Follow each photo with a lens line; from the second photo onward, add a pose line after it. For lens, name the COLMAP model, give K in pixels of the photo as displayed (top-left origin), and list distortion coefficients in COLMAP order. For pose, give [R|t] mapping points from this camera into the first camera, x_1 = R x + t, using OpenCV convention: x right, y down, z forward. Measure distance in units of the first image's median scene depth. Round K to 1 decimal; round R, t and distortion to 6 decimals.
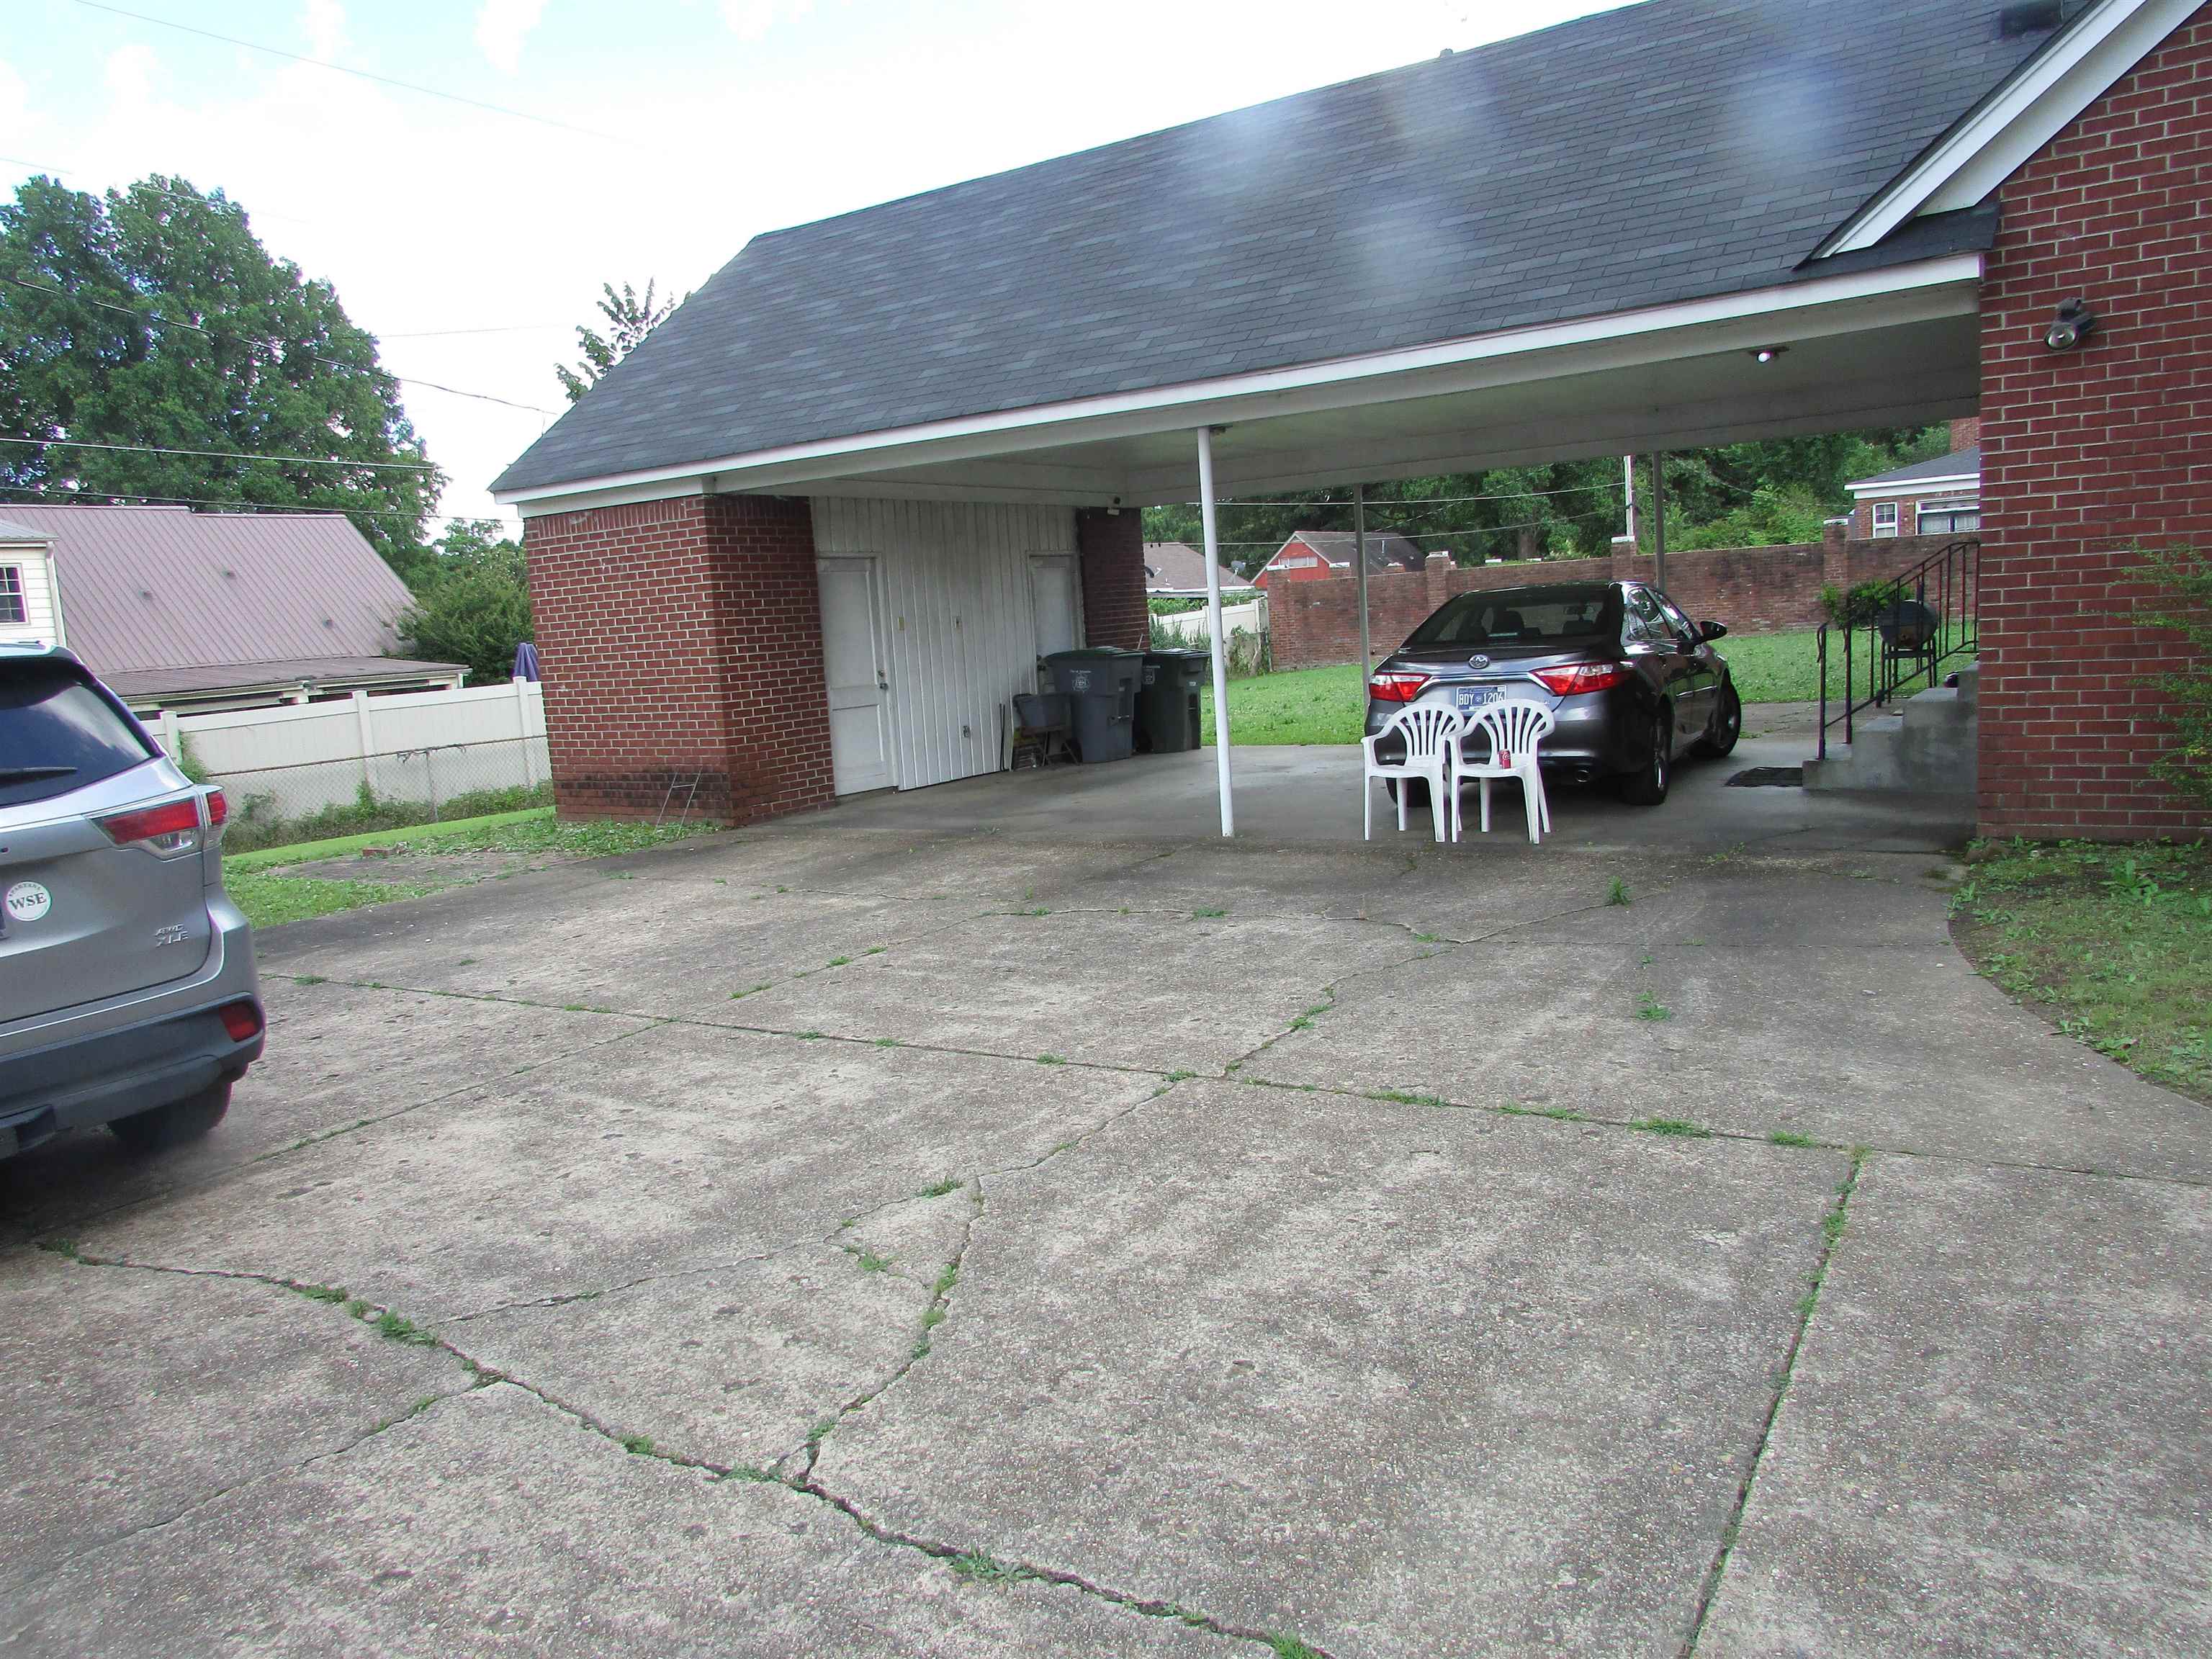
lens RADIAL K [[1579.1, 0, 1109.9], [0, 1579.1, 826.5], [0, 0, 1]] dist [-0.036822, 0.017003]
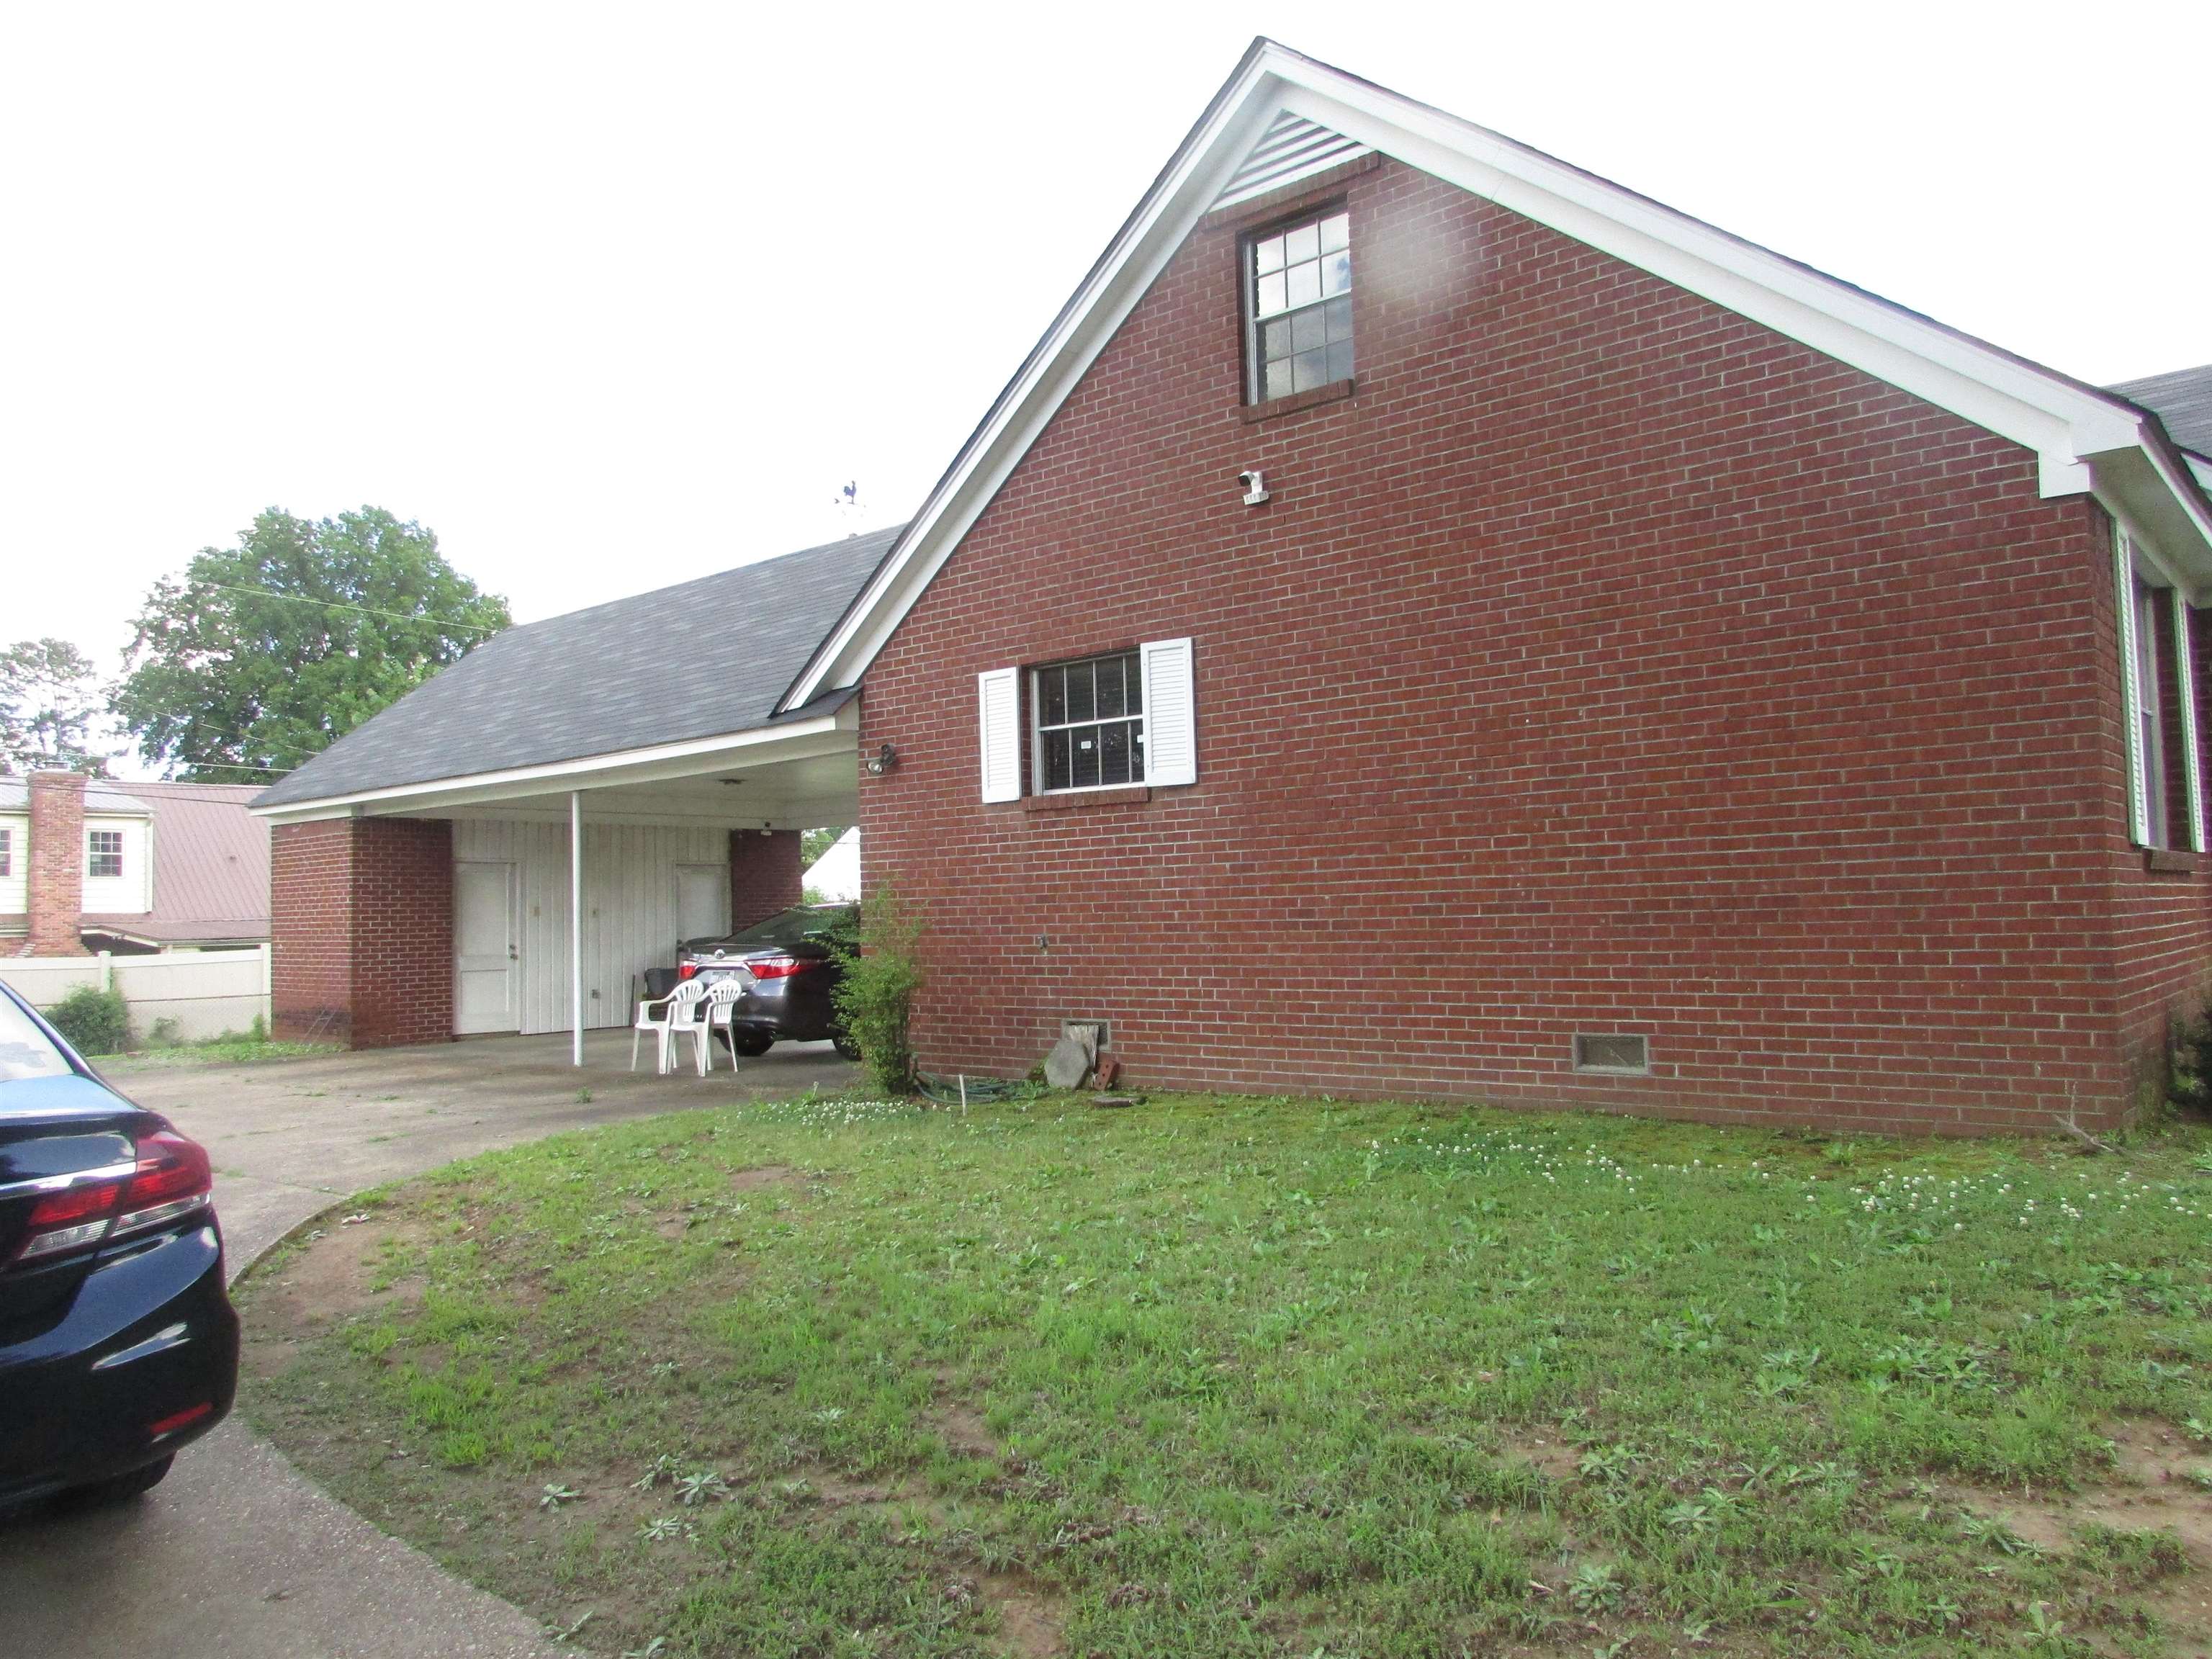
lens RADIAL K [[1579.1, 0, 1101.4], [0, 1579.1, 833.0], [0, 0, 1]] dist [-0.036822, 0.017003]
pose [[0.991337, 0.036194, -0.126259, 0.460350], [-0.058235, 0.982752, -0.175519, 0.013106], [0.117728, 0.181351, 0.976346, -0.248766]]
